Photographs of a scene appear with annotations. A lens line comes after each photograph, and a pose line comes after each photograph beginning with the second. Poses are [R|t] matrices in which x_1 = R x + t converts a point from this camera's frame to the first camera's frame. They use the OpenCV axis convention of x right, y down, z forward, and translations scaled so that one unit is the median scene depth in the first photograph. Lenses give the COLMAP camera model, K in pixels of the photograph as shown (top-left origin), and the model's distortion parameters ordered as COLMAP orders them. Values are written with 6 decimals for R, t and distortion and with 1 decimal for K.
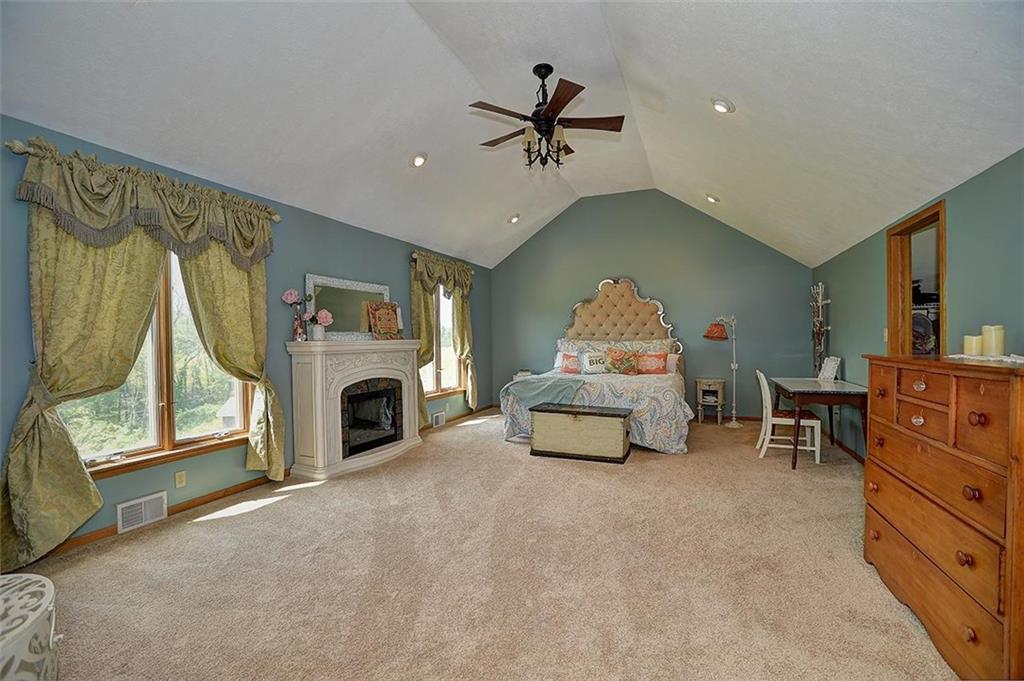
lens RADIAL K [[445.7, 0, 512.0], [0, 445.7, 340.5], [0, 0, 1]] dist [-0.078956, 0.030865]
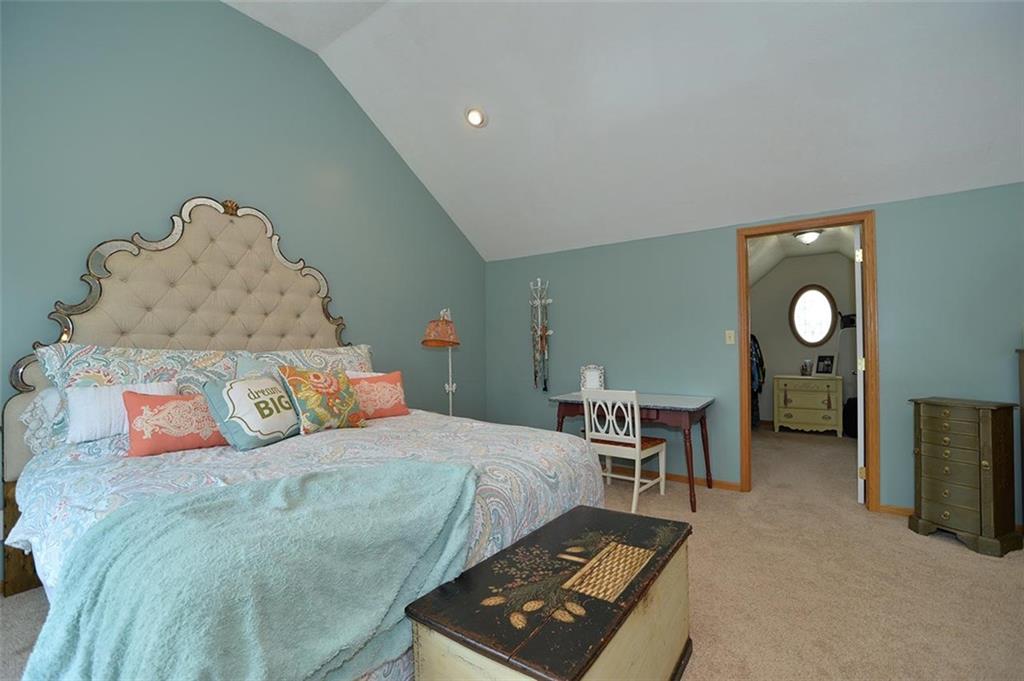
lens RADIAL K [[445.7, 0, 512.0], [0, 445.7, 340.5], [0, 0, 1]] dist [-0.078956, 0.030865]
pose [[0.232278, 0.018166, 0.972480, -0.117881], [0.011522, 0.999704, -0.021427, 0.004462], [-0.972581, 0.016182, 0.232000, 0.745483]]
